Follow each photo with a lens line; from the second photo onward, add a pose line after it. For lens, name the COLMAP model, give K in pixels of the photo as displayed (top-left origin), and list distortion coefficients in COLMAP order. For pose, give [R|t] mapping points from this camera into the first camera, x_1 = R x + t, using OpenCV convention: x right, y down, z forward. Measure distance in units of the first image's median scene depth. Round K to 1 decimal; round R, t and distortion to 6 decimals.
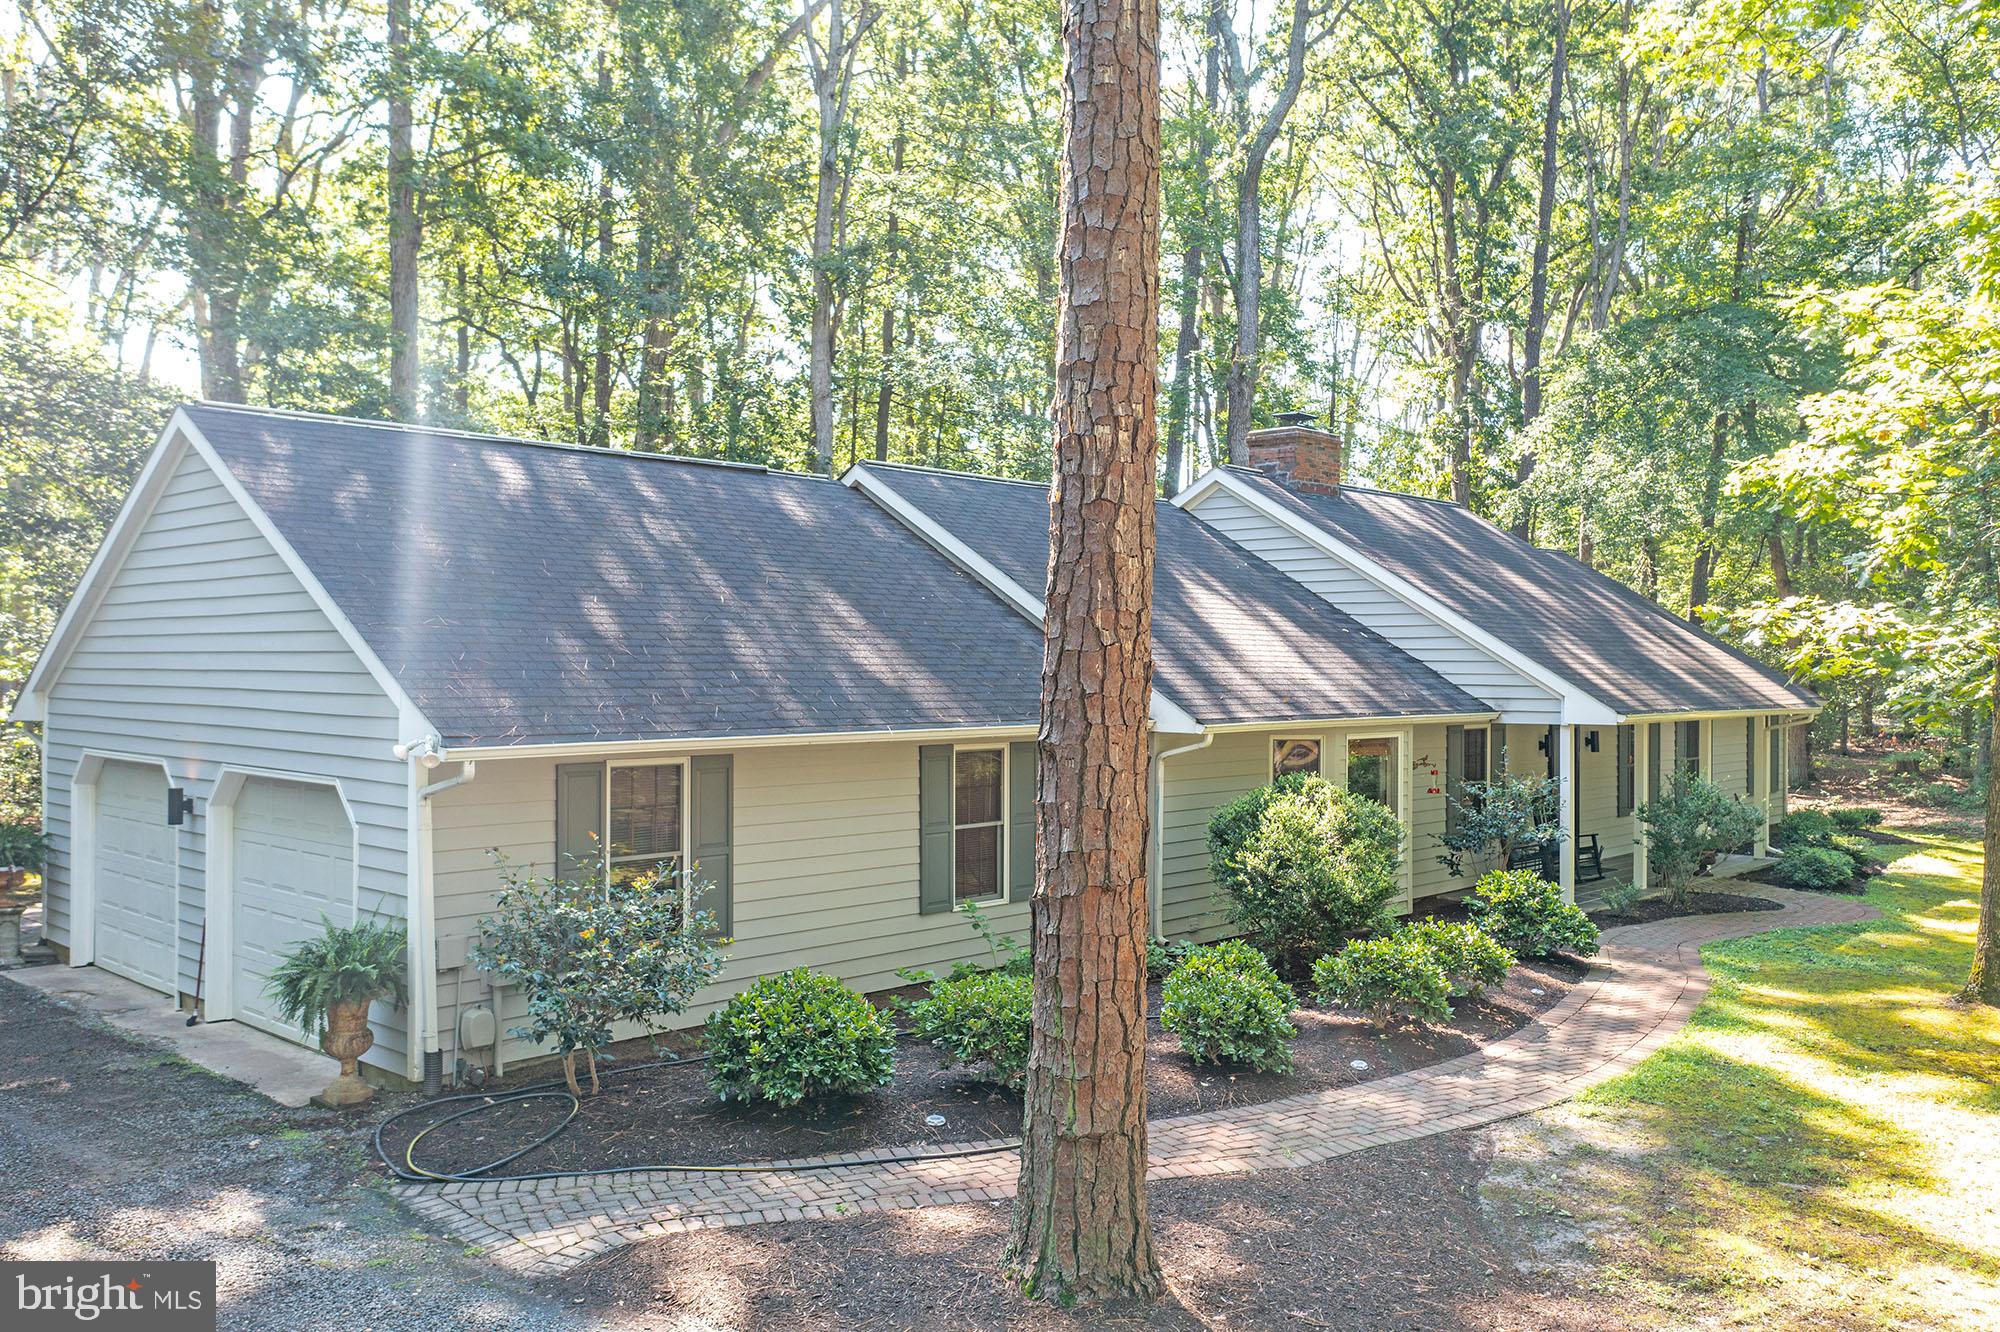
lens RADIAL K [[1593.1, 0, 985.1], [0, 1593.1, 665.3], [0, 0, 1]] dist [0.001082, 0.005199]
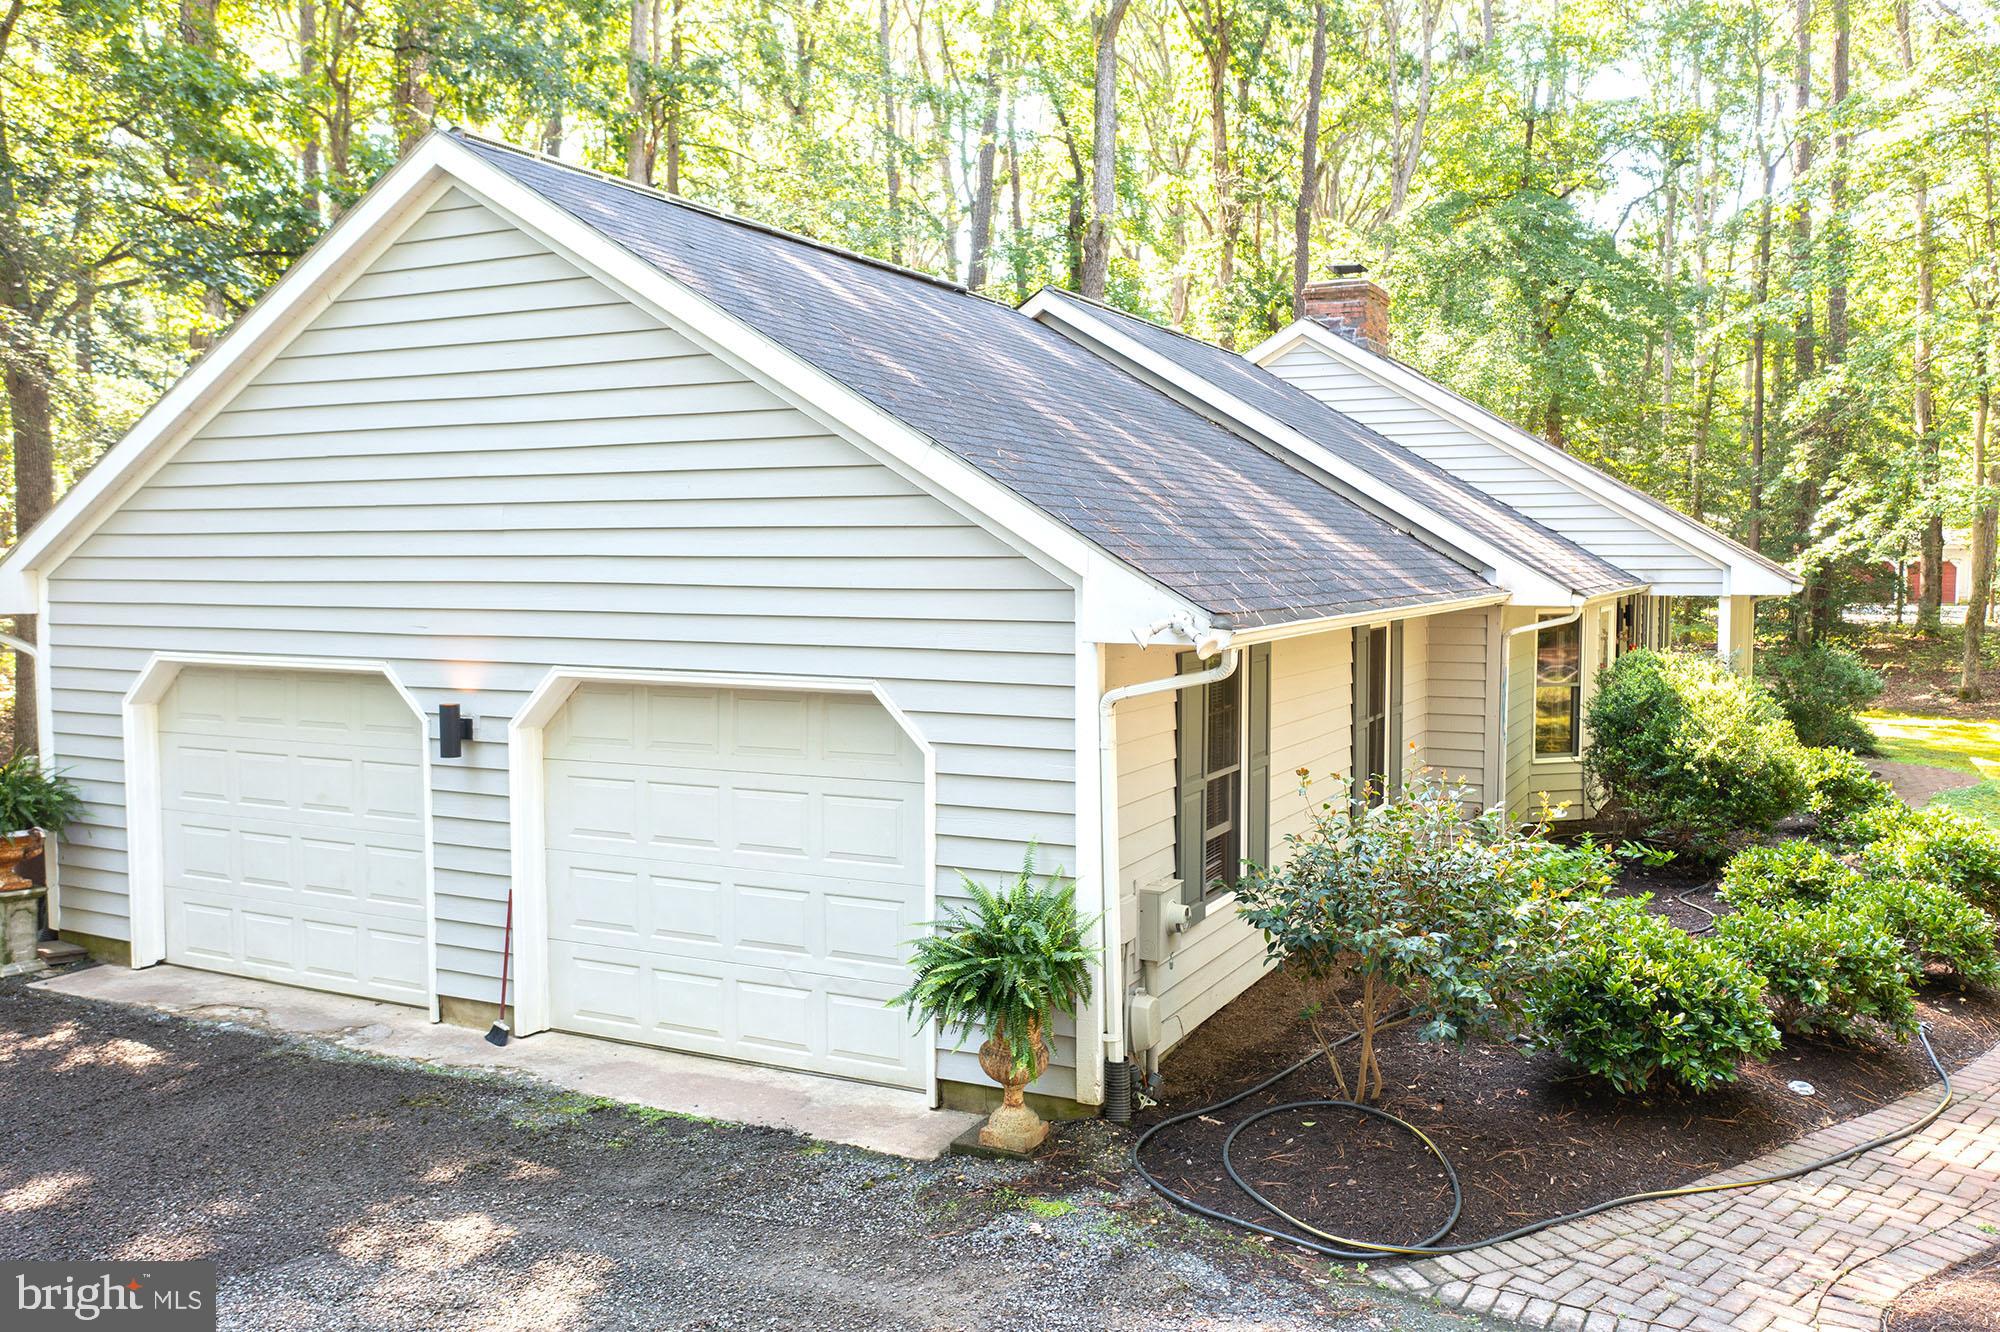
lens RADIAL K [[1593.1, 0, 1006.1], [0, 1593.1, 665.6], [0, 0, 1]] dist [0.001082, 0.005199]
pose [[0.954647, -0.024512, 0.296728, -0.668218], [0.003712, 0.997508, 0.070458, 0.019092], [-0.297716, -0.066161, 0.952359, 0.391291]]
